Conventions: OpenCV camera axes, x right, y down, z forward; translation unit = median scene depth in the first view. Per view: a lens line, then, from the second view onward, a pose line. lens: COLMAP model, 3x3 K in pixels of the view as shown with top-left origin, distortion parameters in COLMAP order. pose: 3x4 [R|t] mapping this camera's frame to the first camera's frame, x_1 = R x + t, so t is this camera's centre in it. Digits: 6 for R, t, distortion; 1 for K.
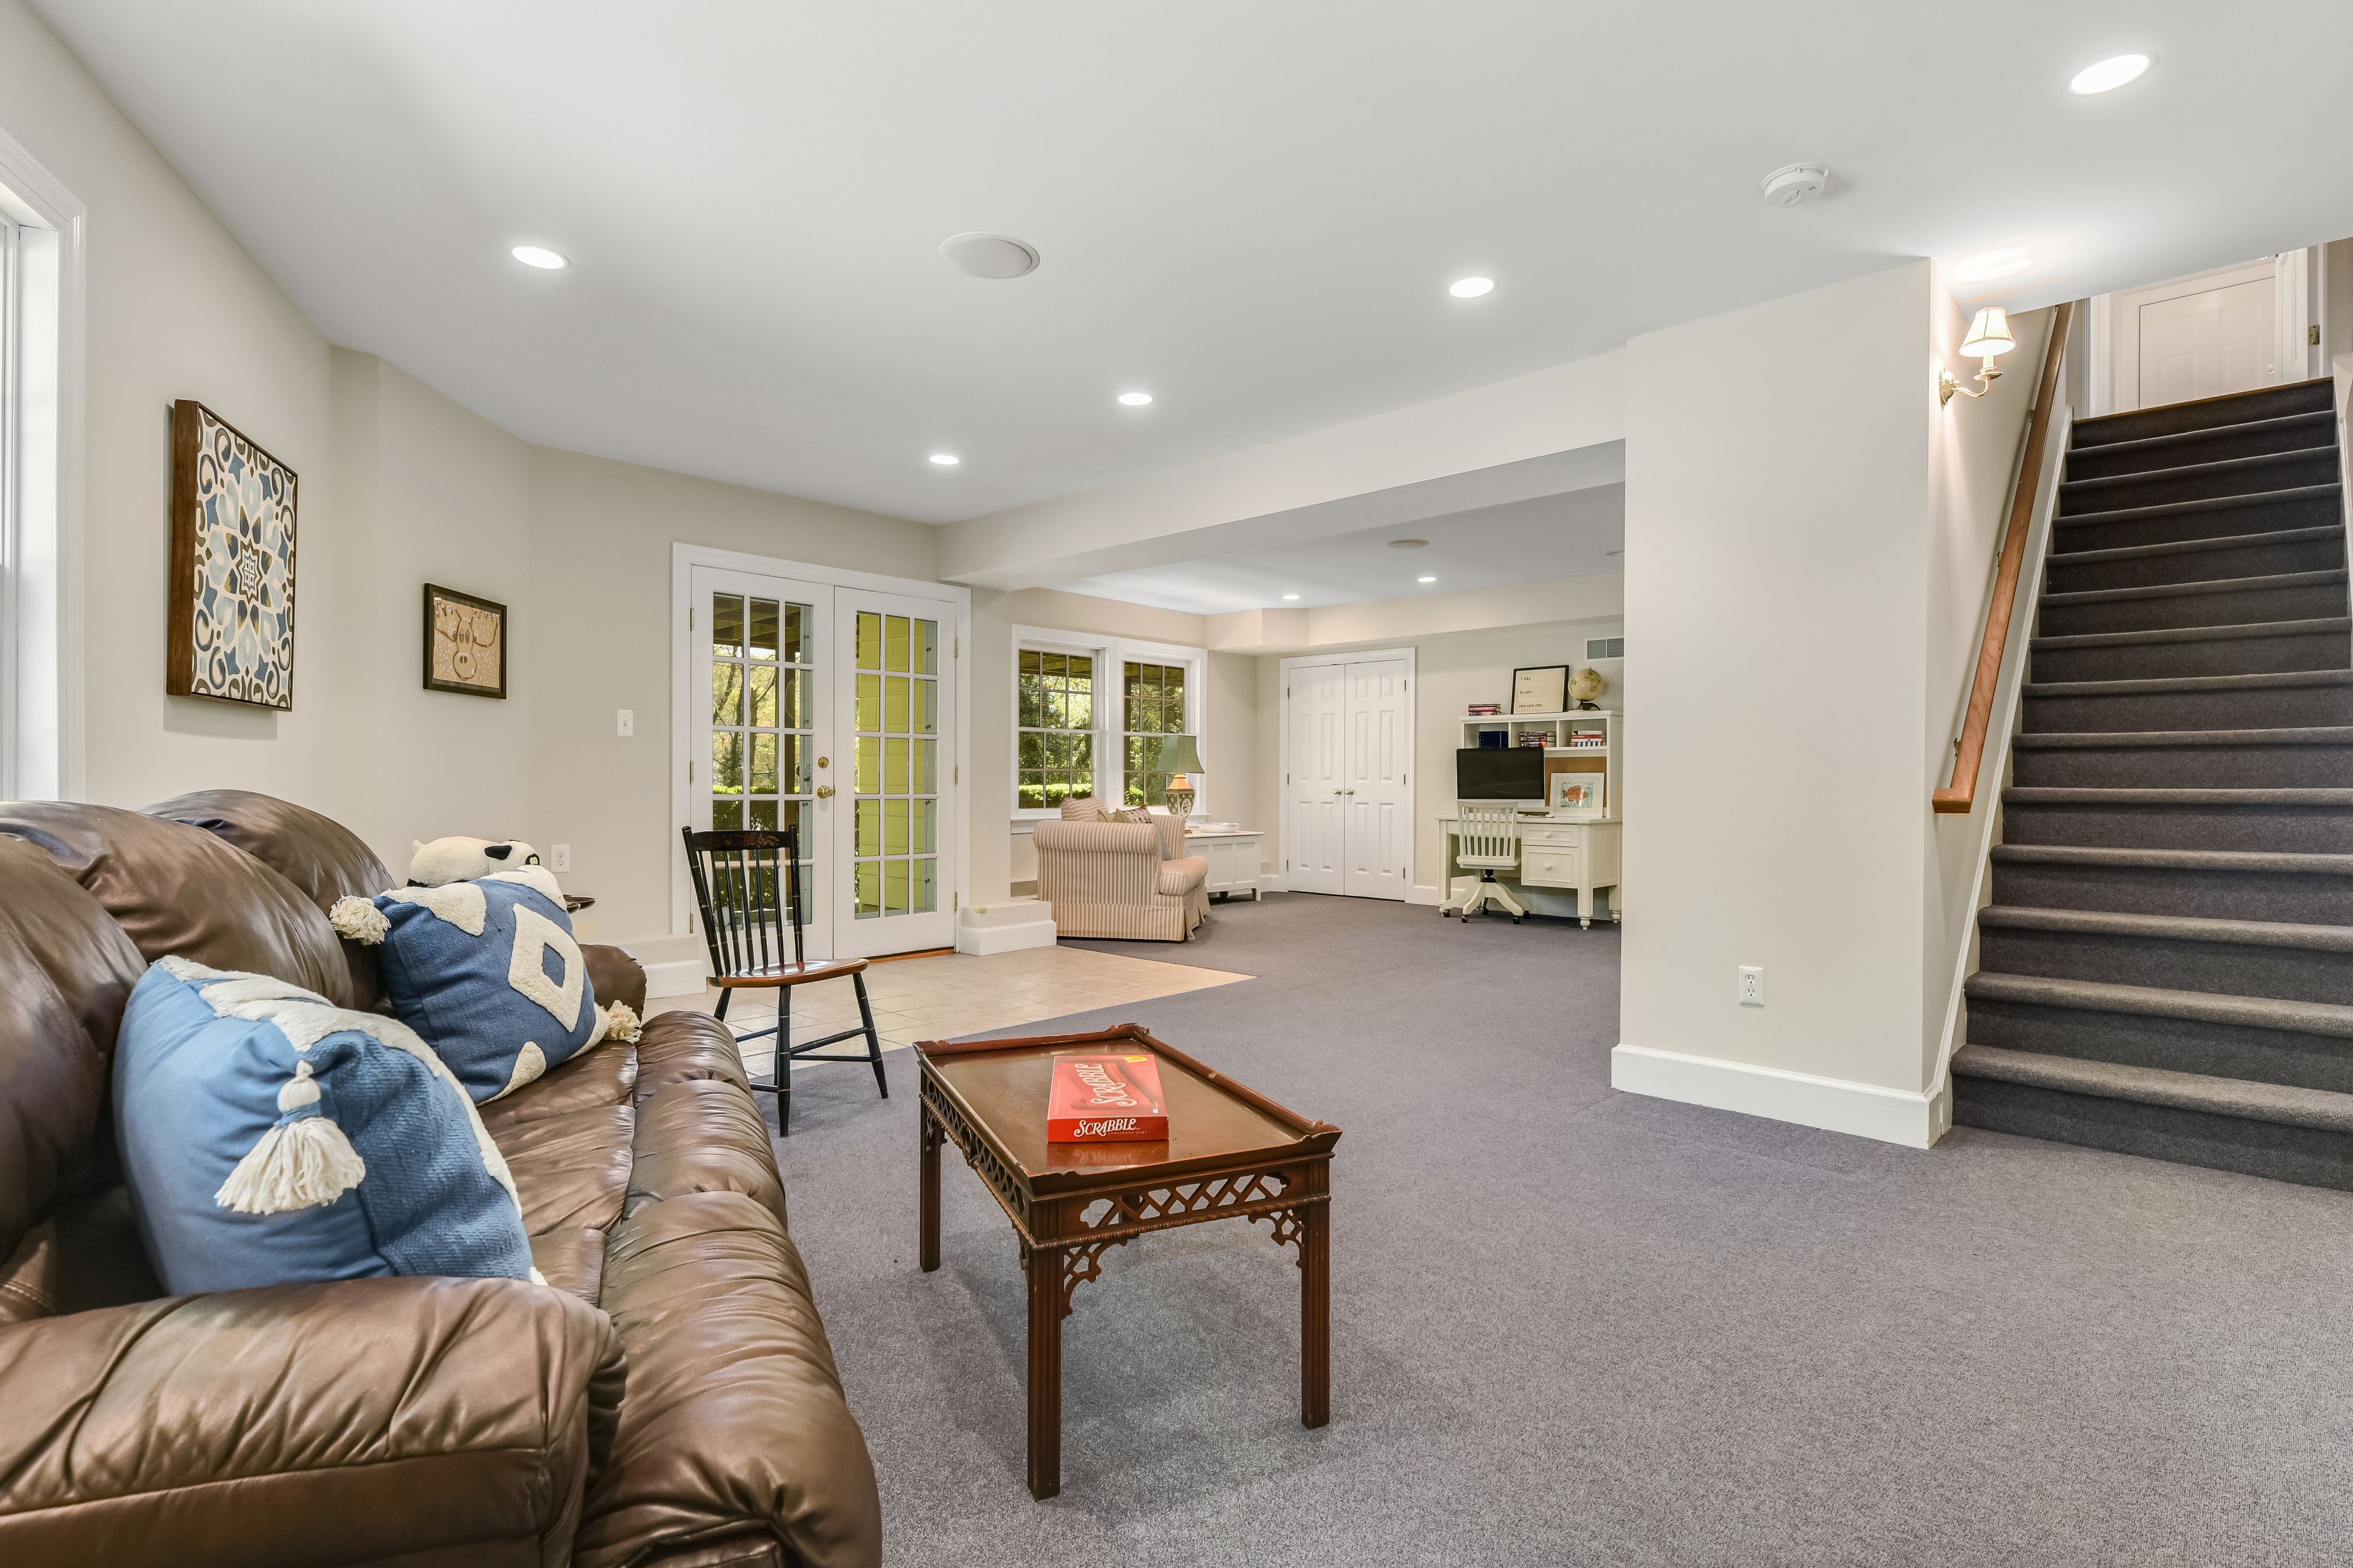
lens RADIAL K [[1097.4, 0, 1184.7], [0, 1097.4, 781.9], [0, 0, 1]] dist [-0.000044, -0.000001]
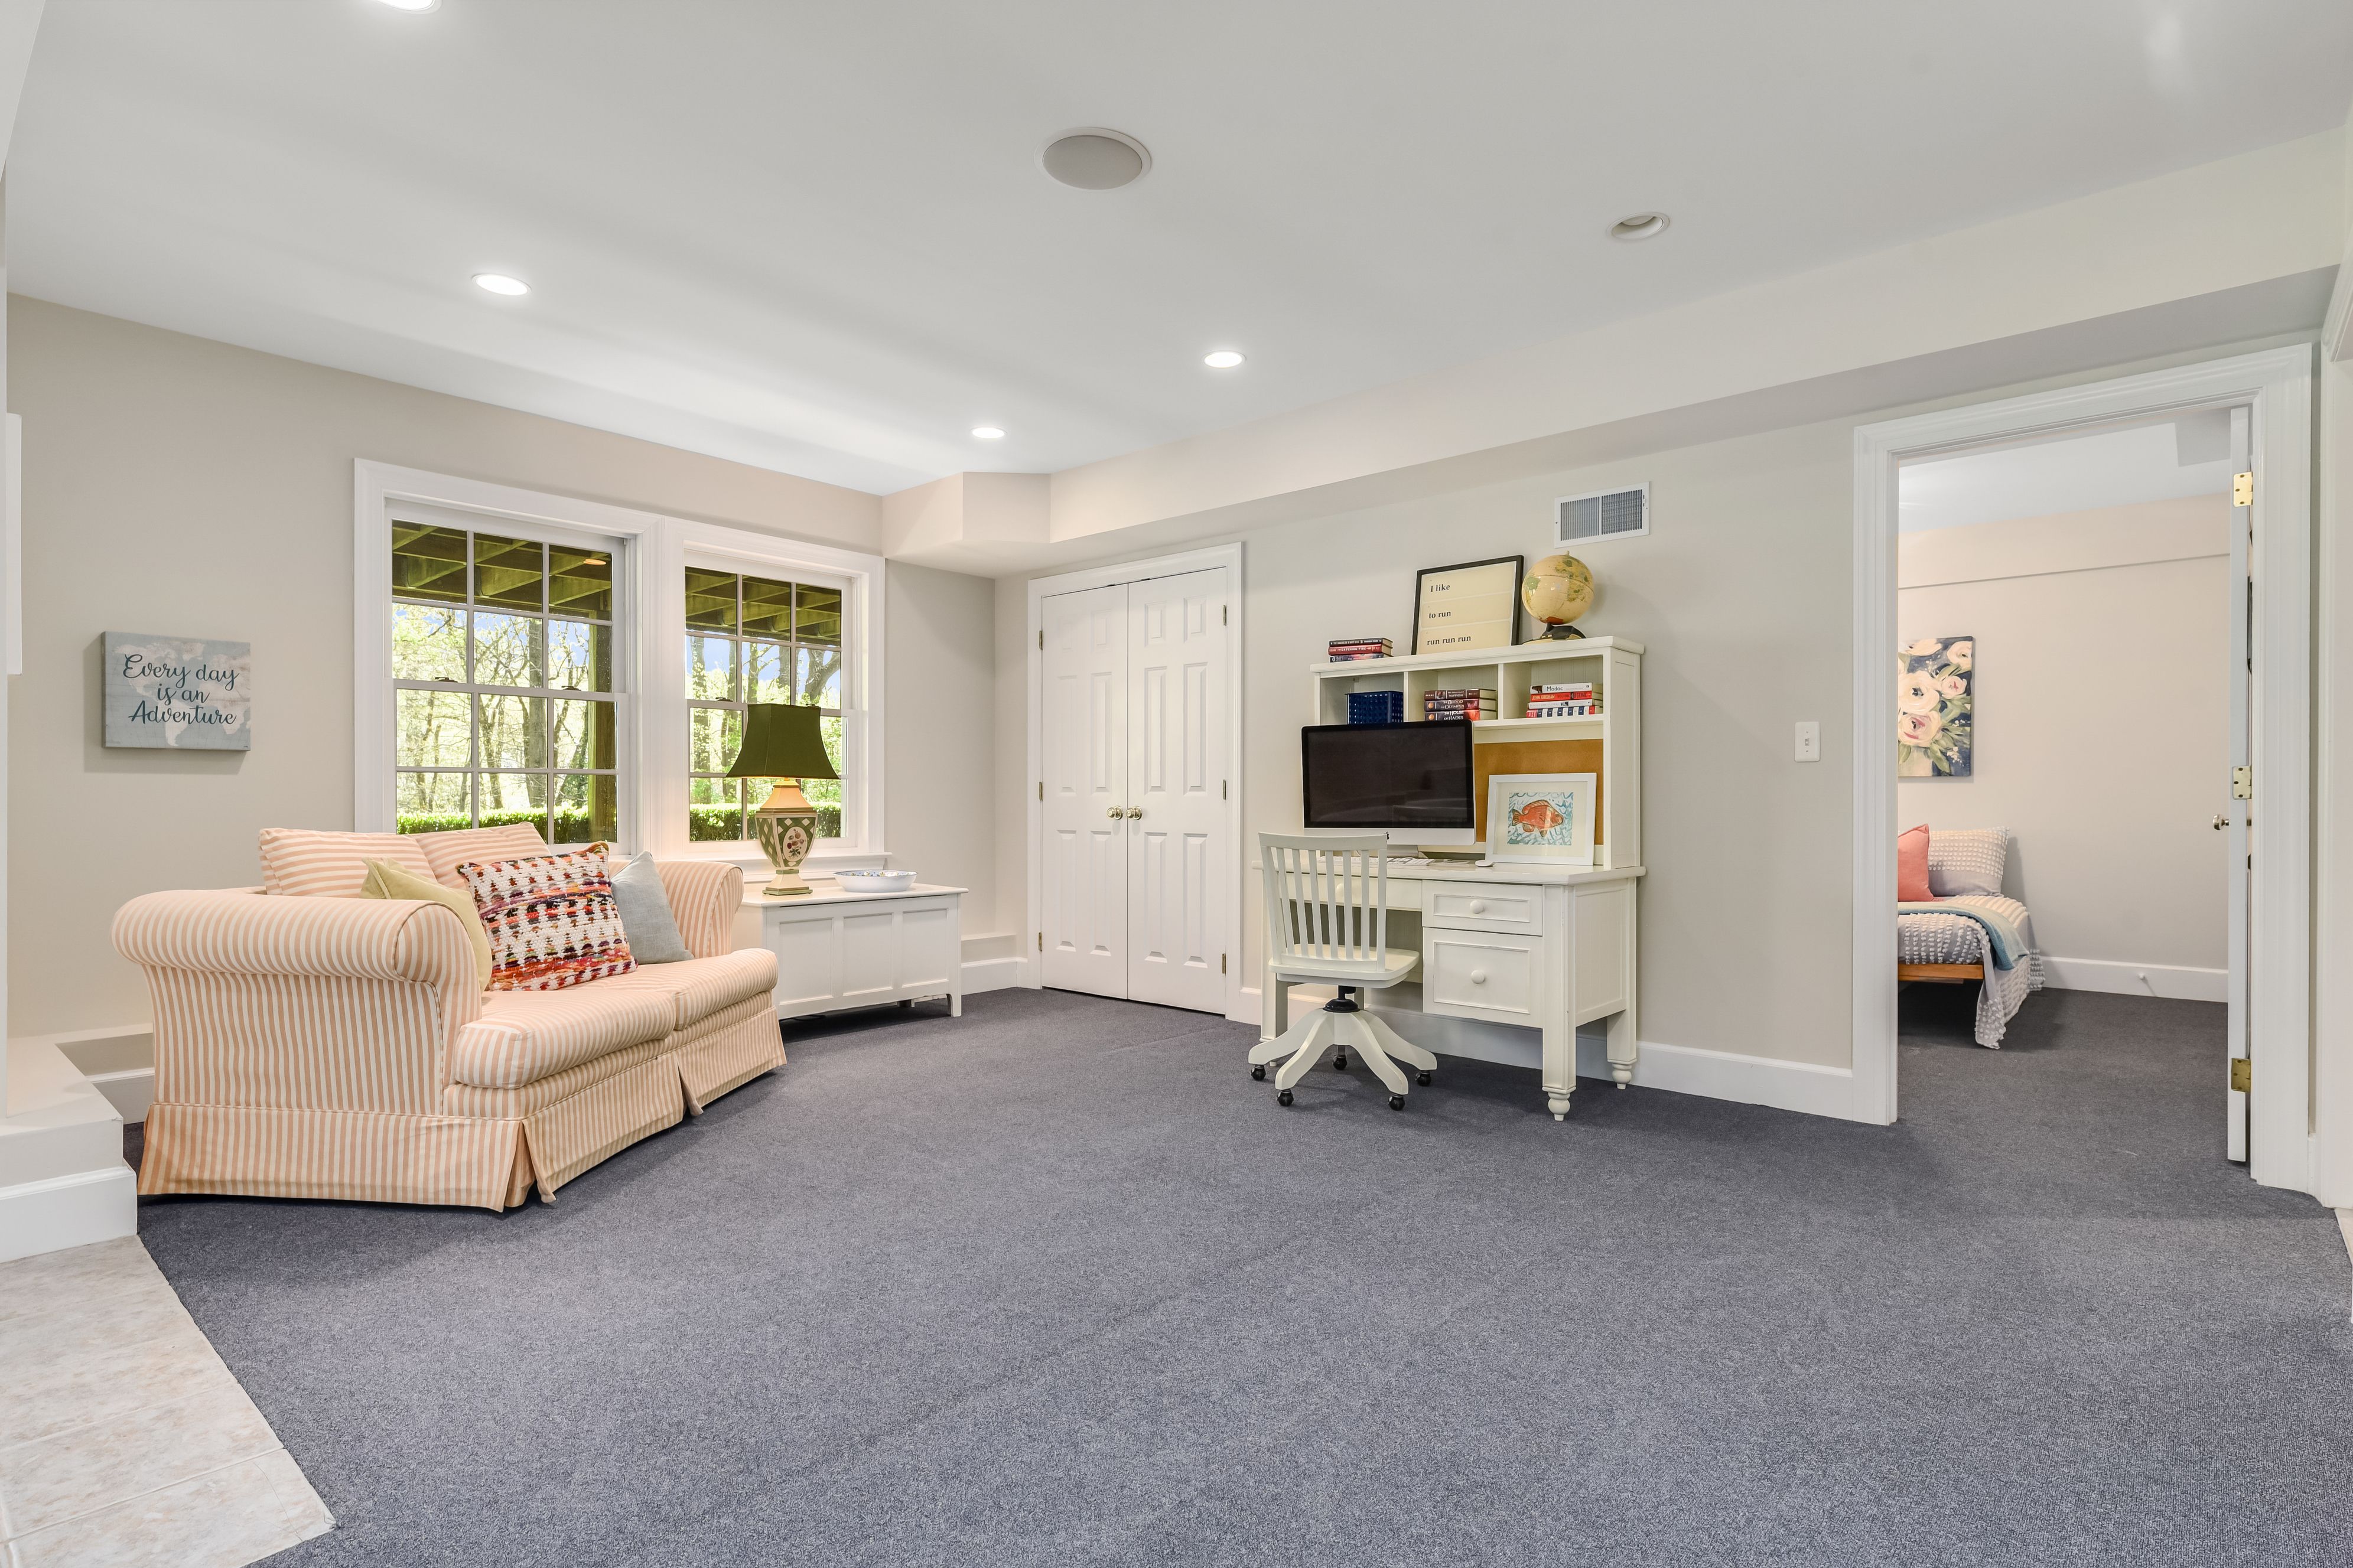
lens RADIAL K [[1167.9, 0, 1162.2], [0, 1167.9, 800.2], [0, 0, 1]] dist [0.001679, 0.000140]
pose [[0.999674, -0.002366, 0.025421, 0.173919], [0.002349, 0.999997, 0.000715, 0.002829], [-0.025423, -0.000655, 0.999677, 0.479545]]
